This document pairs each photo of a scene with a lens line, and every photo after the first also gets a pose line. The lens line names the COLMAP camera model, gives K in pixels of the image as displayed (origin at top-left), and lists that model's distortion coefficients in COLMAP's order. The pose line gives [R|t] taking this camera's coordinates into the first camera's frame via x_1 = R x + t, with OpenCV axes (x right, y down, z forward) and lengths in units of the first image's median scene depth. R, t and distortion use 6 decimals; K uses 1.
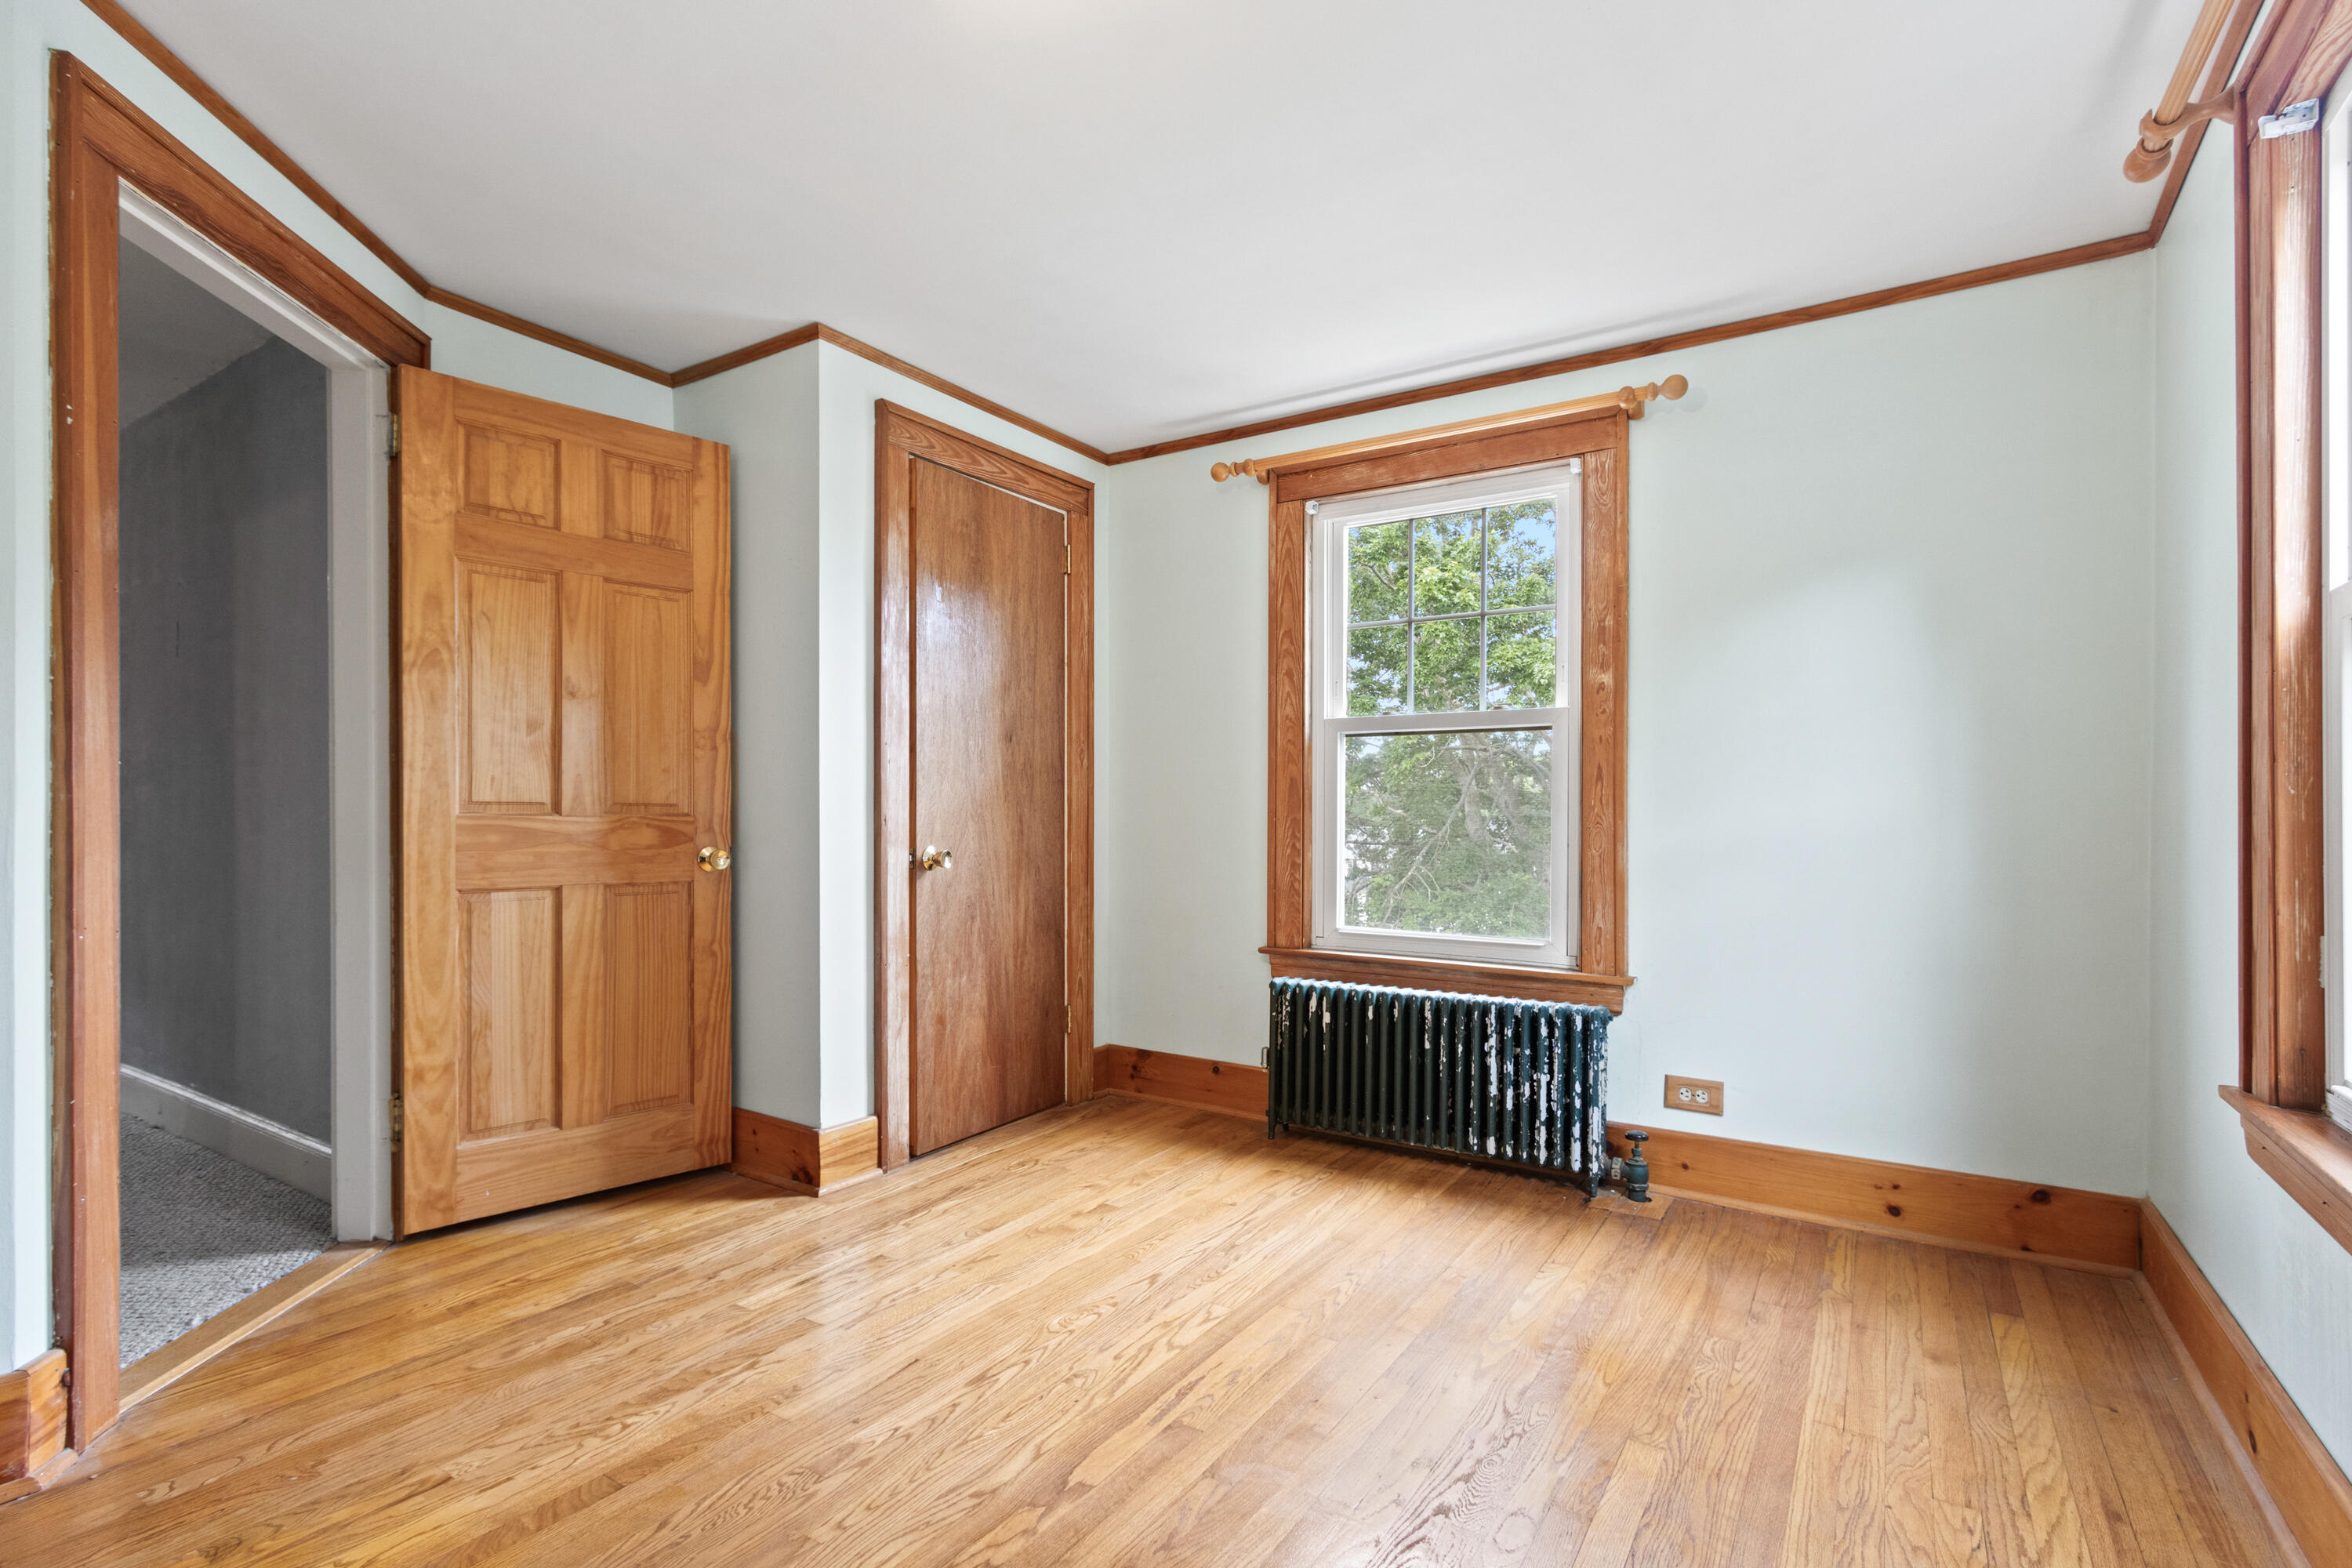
lens RADIAL K [[1102.0, 0, 1174.9], [0, 1102.0, 805.9], [0, 0, 1]] dist [-0.004891, 0.000125]
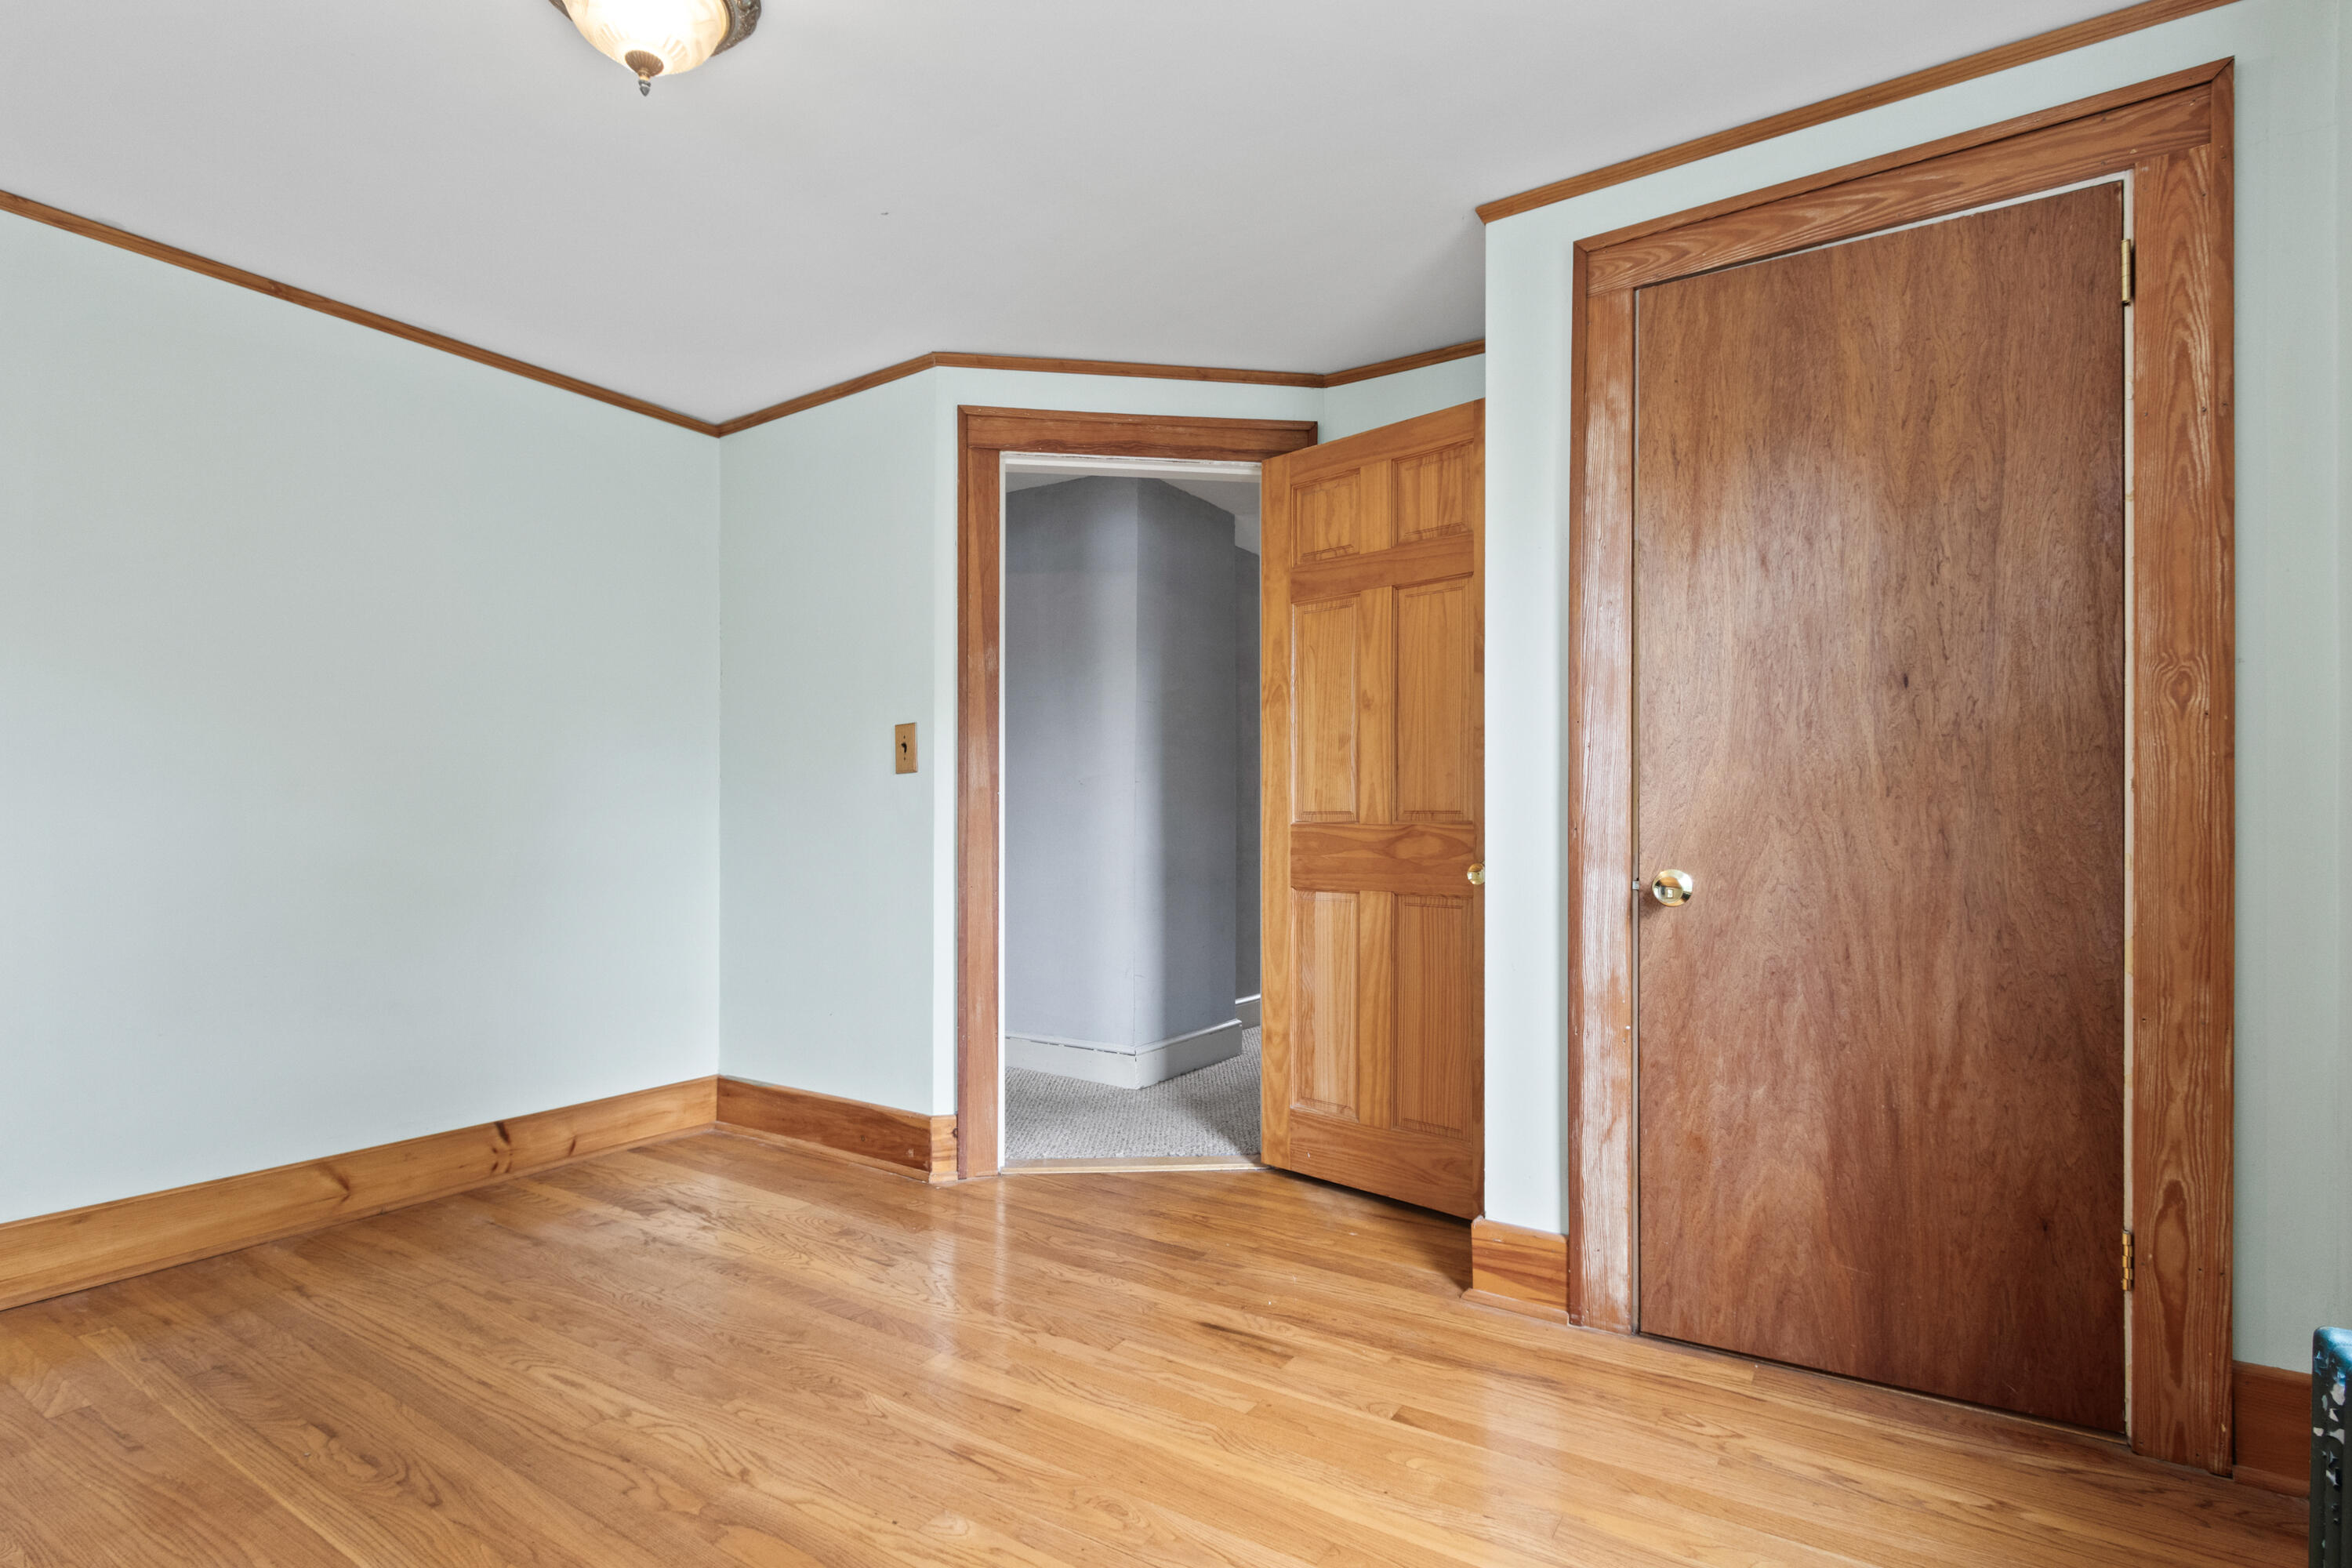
lens RADIAL K [[1102.0, 0, 1134.7], [0, 1102.0, 814.6], [0, 0, 1]] dist [-0.004891, 0.000125]
pose [[-0.005016, -0.010314, -0.999934, 0.471611], [0.009301, 0.999903, -0.010361, 0.008625], [0.999944, -0.009353, -0.004919, 0.749671]]
